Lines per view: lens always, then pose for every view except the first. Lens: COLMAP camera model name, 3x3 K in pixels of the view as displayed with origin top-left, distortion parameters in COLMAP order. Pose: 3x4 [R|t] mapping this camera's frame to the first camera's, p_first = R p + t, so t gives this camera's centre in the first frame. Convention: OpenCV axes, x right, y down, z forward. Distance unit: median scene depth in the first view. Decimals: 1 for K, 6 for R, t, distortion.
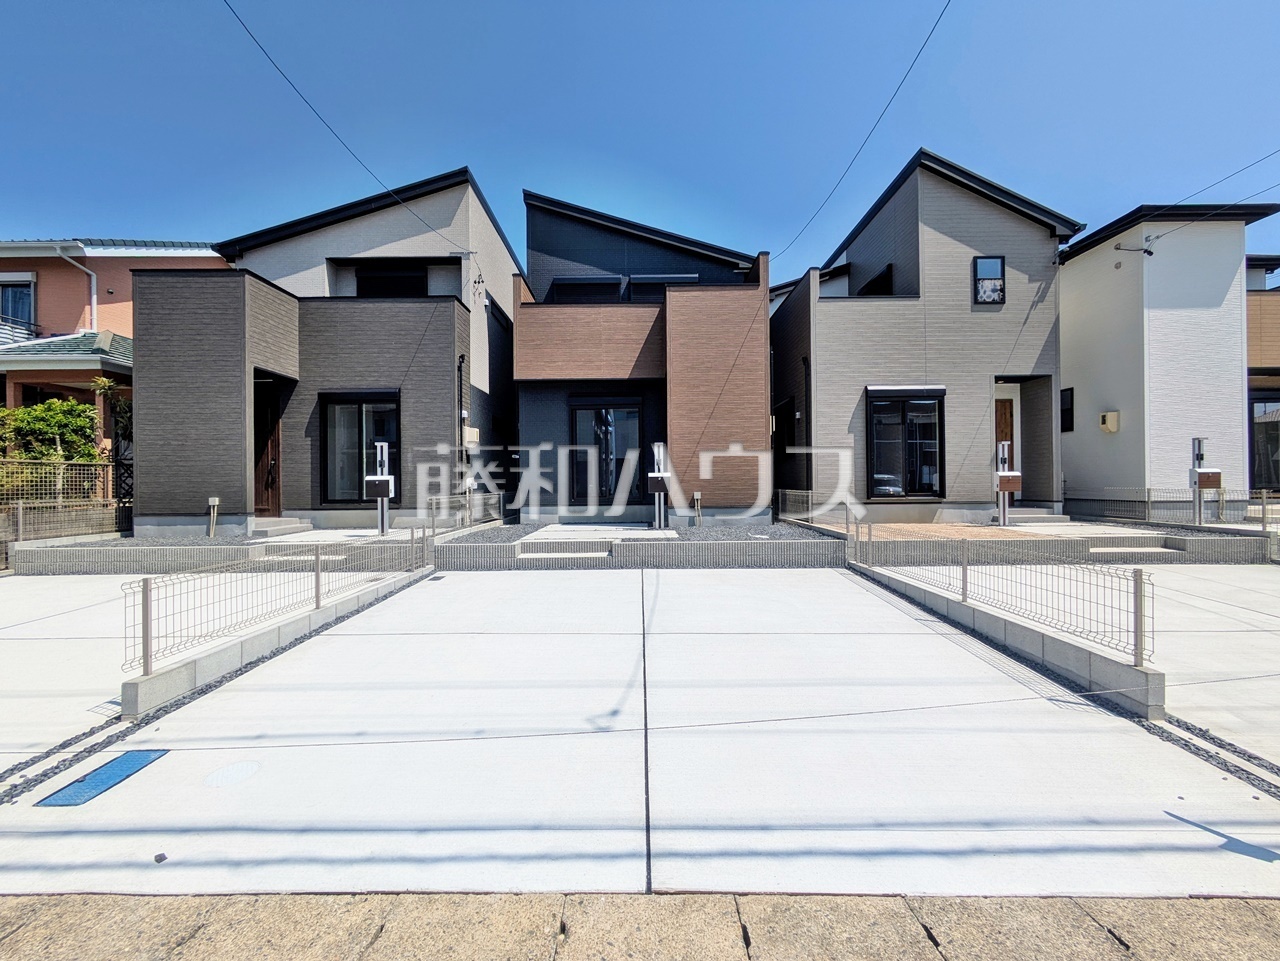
lens RADIAL K [[507.5, 0, 638.2], [0, 507.5, 478.5], [0, 0, 1]] dist [0.002562, 0.001340]
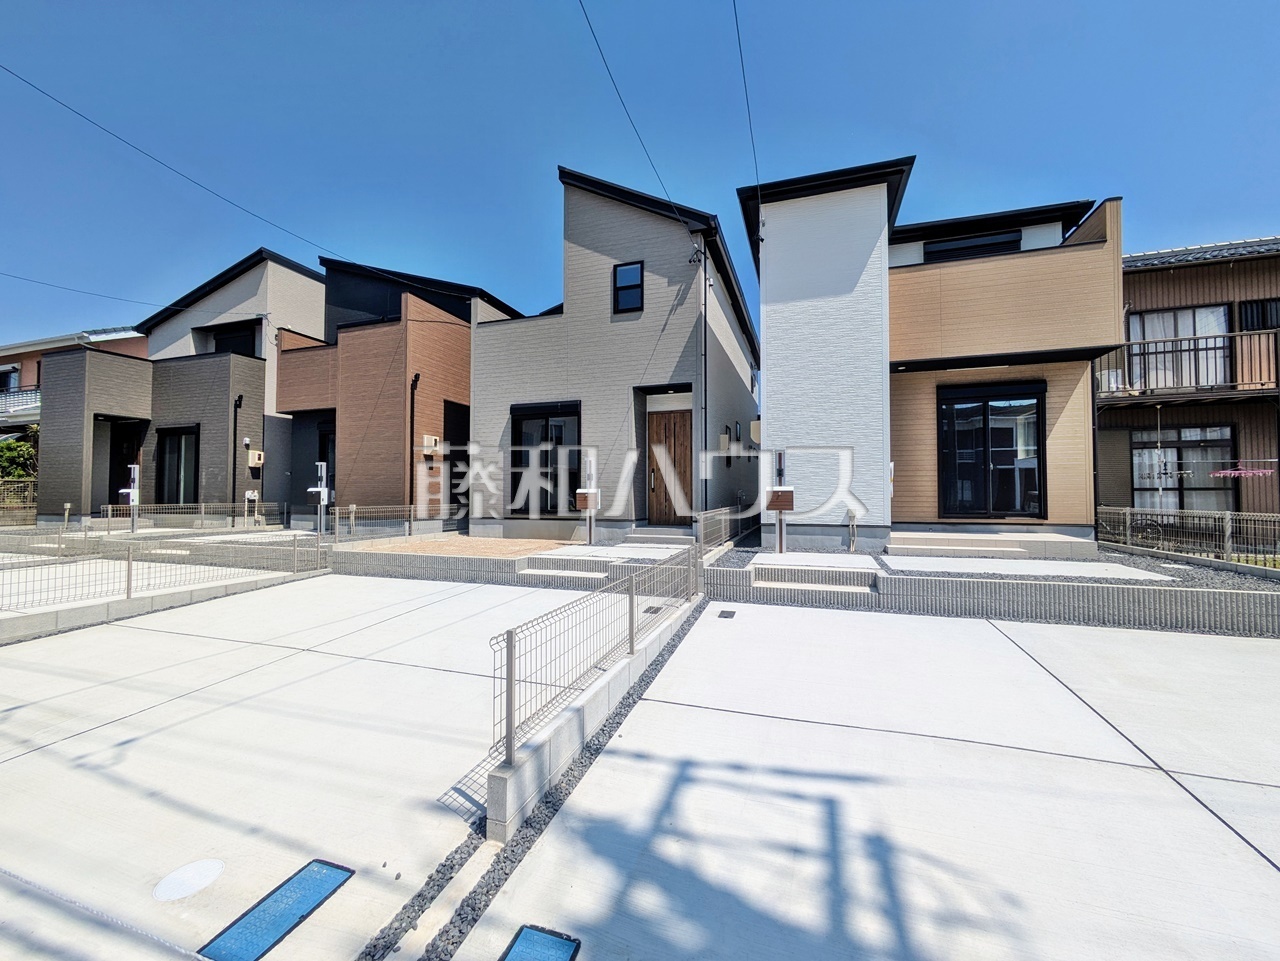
lens RADIAL K [[507.5, 0, 633.4], [0, 507.5, 481.8], [0, 0, 1]] dist [0.002562, 0.001340]
pose [[0.947003, 0.001500, -0.321221, 1.006529], [-0.007523, 0.999818, -0.017510, -0.009118], [0.321136, 0.018998, 0.946842, 0.106351]]
